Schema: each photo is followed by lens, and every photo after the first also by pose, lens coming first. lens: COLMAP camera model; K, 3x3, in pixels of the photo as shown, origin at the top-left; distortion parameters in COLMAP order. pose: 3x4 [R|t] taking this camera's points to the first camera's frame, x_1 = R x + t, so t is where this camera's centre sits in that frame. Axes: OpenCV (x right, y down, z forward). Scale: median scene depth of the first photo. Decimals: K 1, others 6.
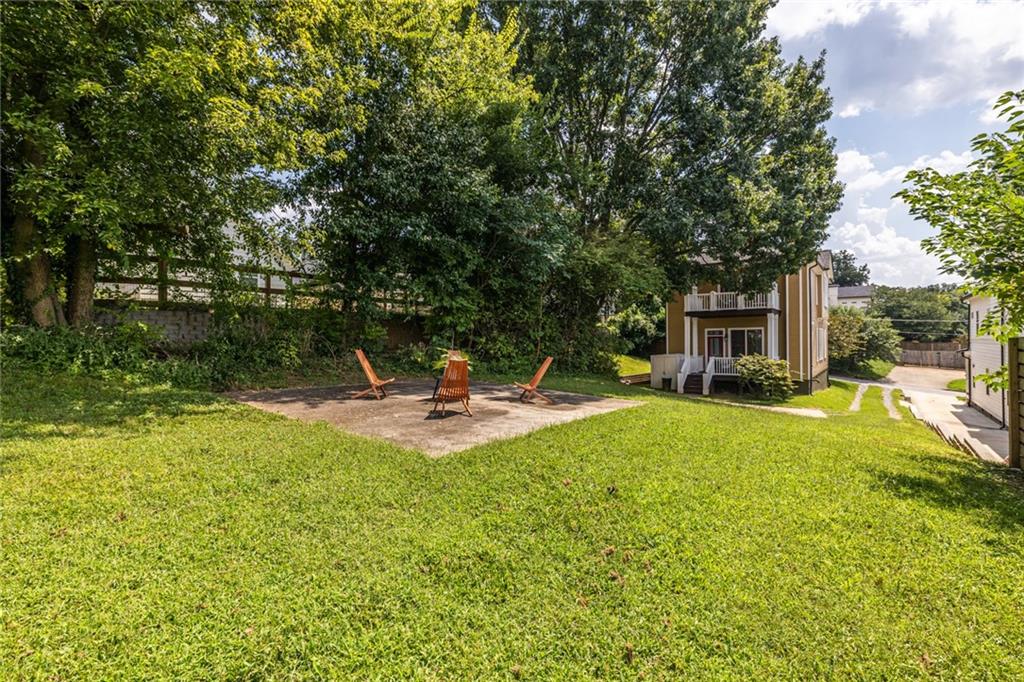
lens RADIAL K [[488.4, 0, 512.0], [0, 488.4, 341.0], [0, 0, 1]] dist [0.012515, 0.000467]
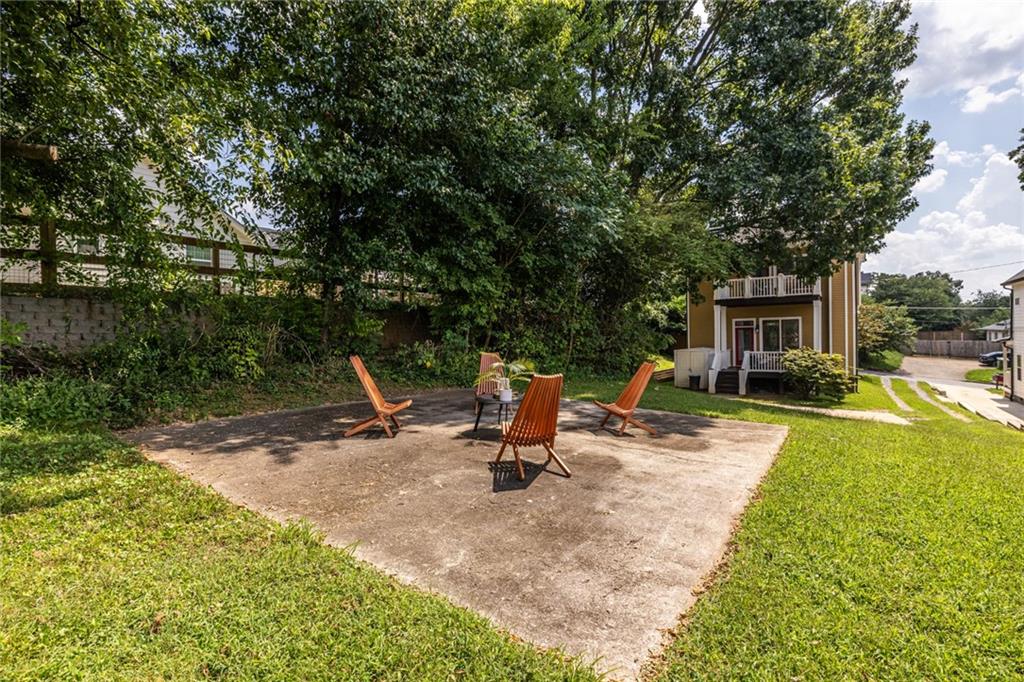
lens RADIAL K [[493.4, 0, 512.0], [0, 493.4, 341.0], [0, 0, 1]] dist [0.002067, 0.000004]
pose [[0.998784, -0.012471, 0.047693, -0.095391], [0.011817, 0.999833, 0.013967, -0.004940], [-0.047859, -0.013387, 0.998764, 0.242429]]
